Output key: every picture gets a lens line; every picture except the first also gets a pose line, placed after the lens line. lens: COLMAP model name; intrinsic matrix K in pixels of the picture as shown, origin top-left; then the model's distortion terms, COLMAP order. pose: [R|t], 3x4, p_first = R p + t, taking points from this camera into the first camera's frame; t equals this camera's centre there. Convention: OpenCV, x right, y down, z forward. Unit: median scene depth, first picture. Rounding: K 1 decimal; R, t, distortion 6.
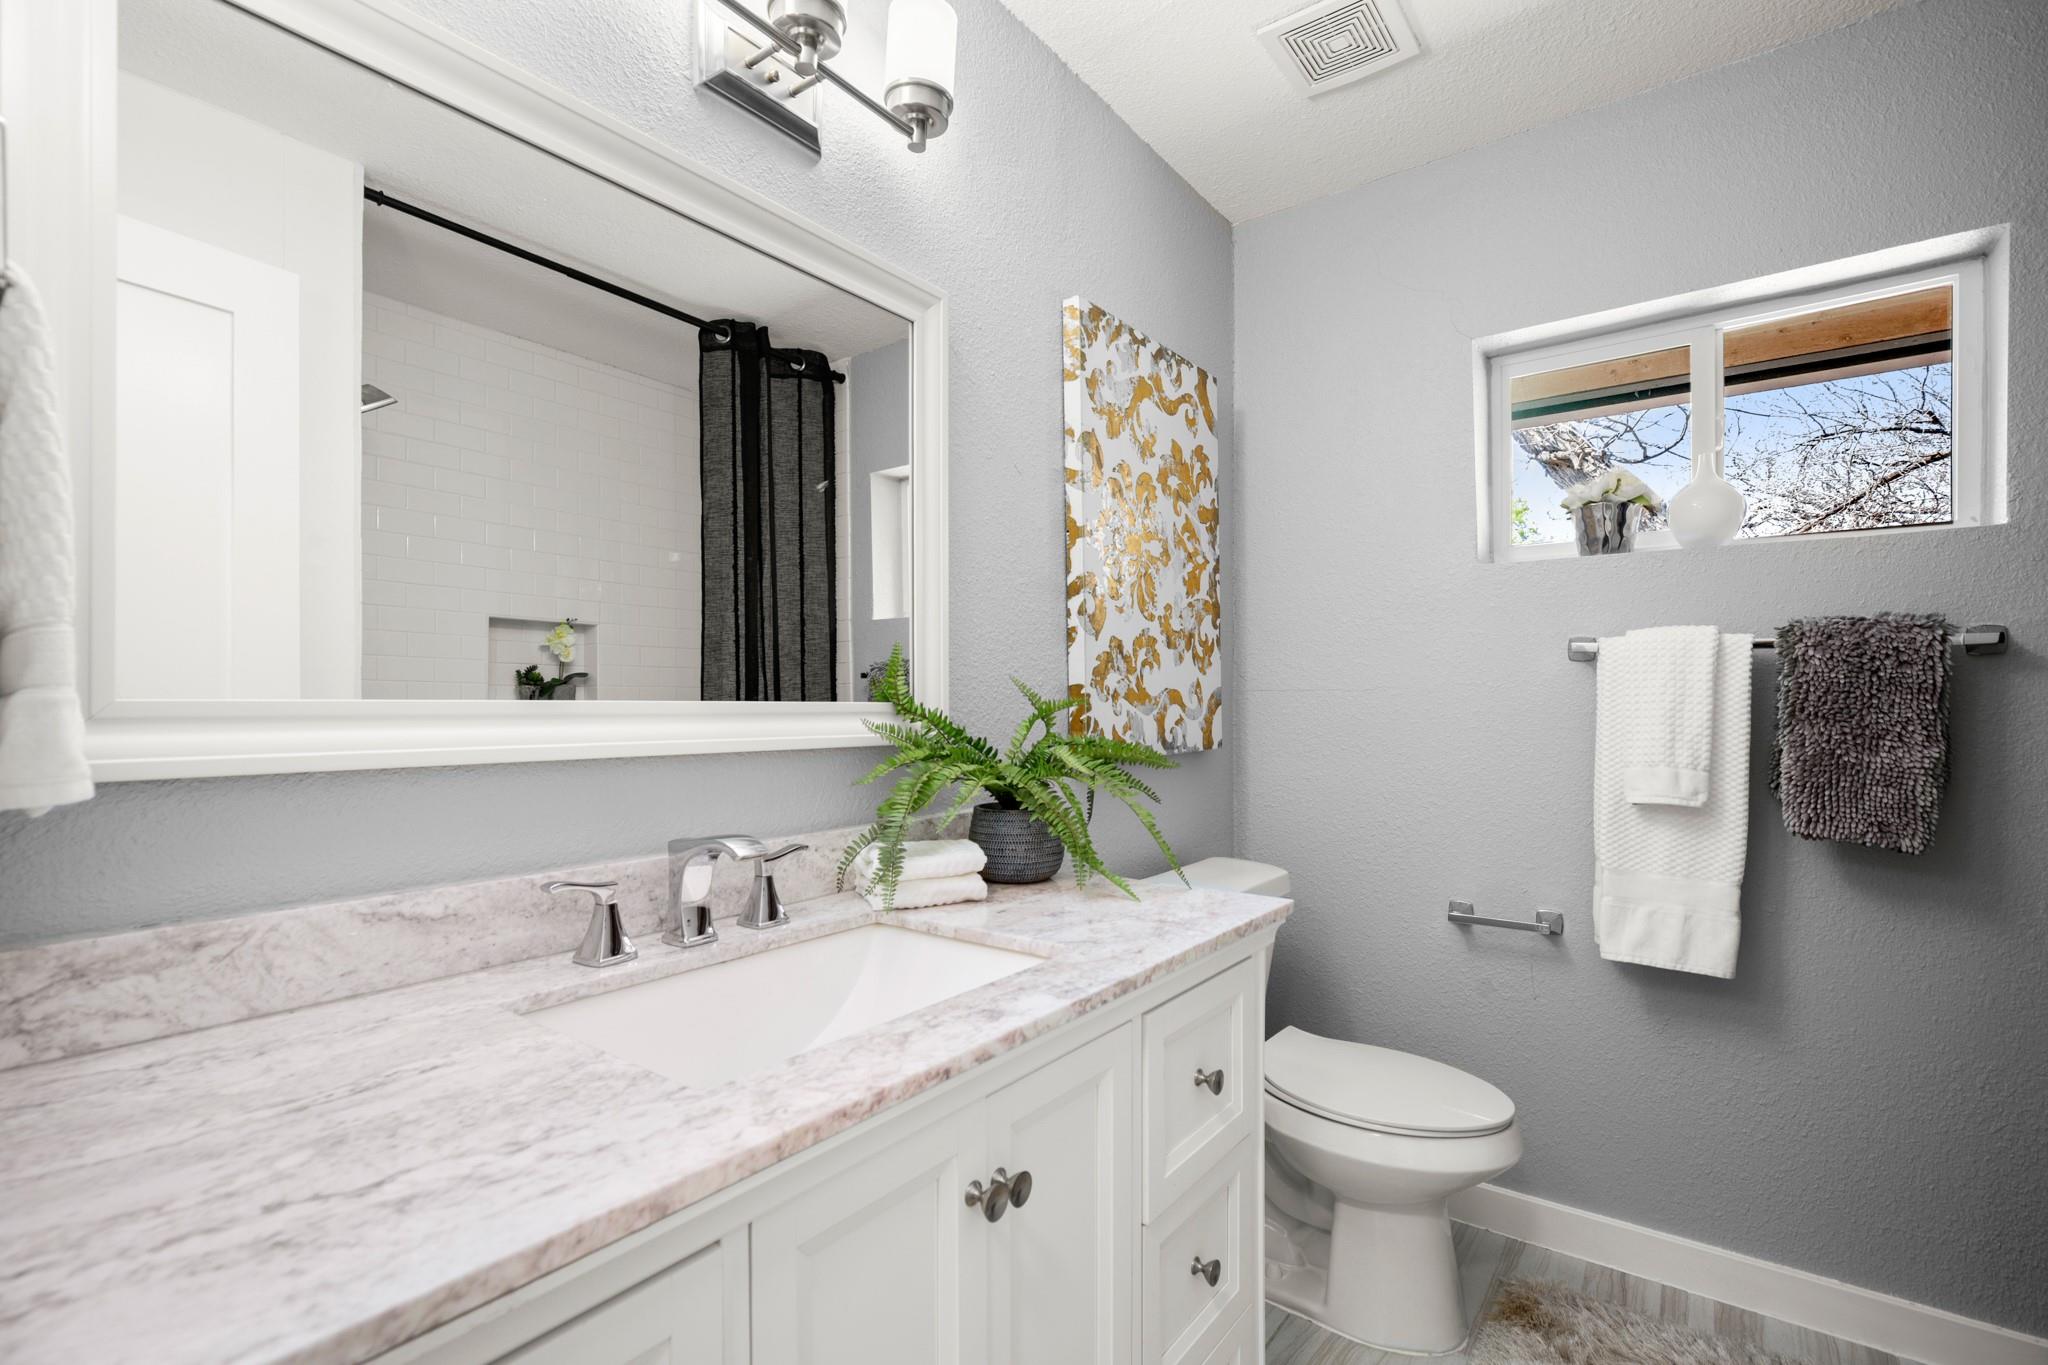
lens RADIAL K [[937.1, 0, 1030.6], [0, 937.1, 698.6], [0, 0, 1]] dist [-0.000355, 0.000000]
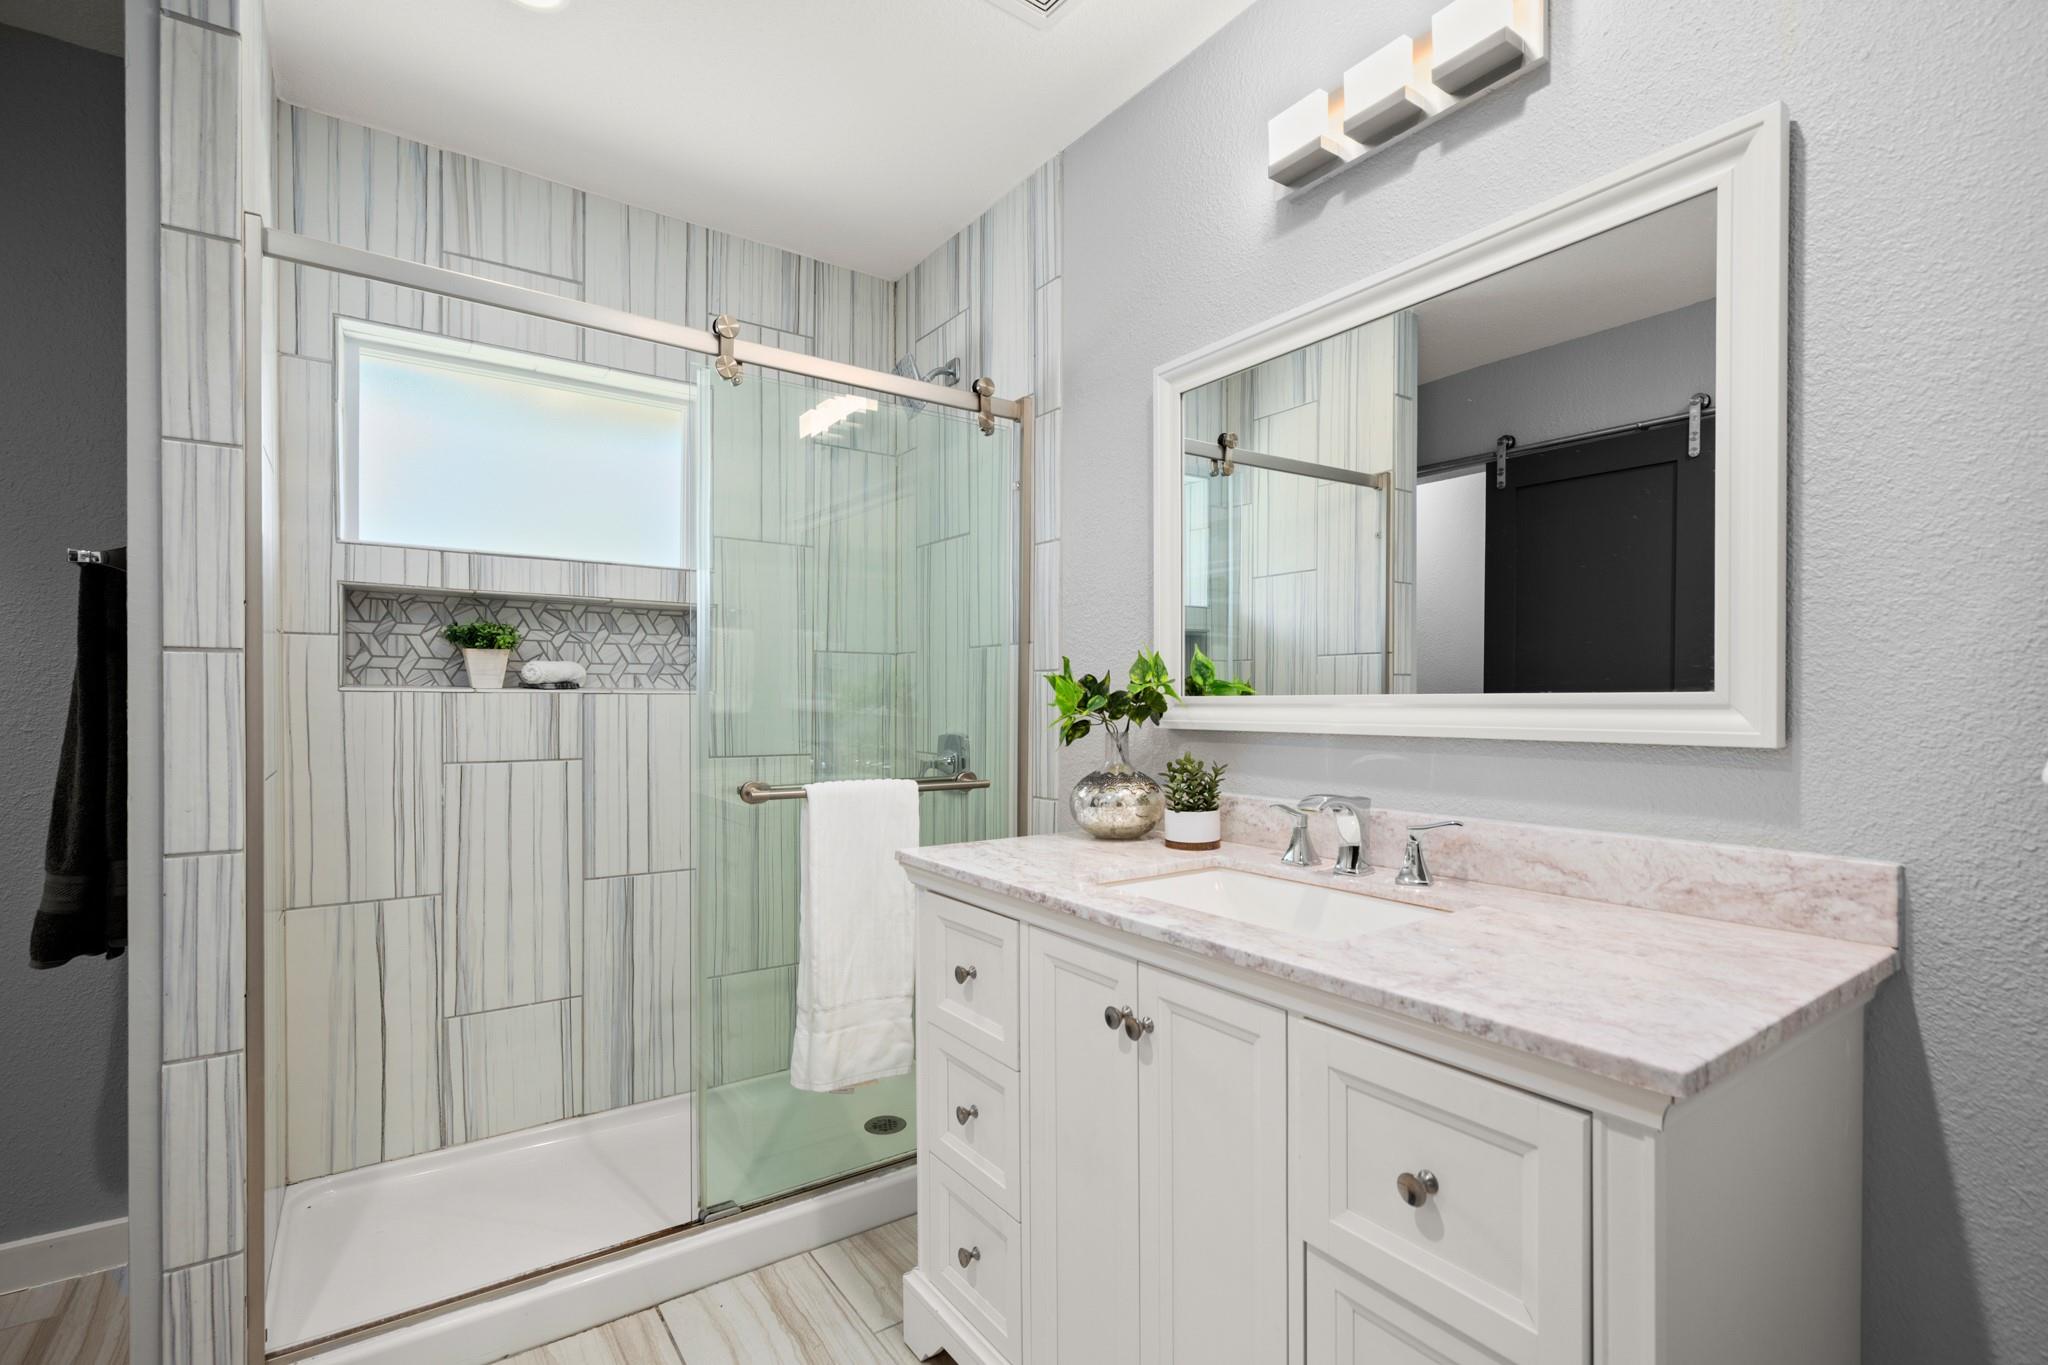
lens RADIAL K [[937.1, 0, 1028.5], [0, 937.1, 693.9], [0, 0, 1]] dist [-0.000355, 0.000000]
pose [[-0.297756, 0.001611, -0.954641, 0.992608], [0.007652, 0.999970, -0.000699, -0.000215], [0.954611, -0.007514, -0.297760, 0.903834]]
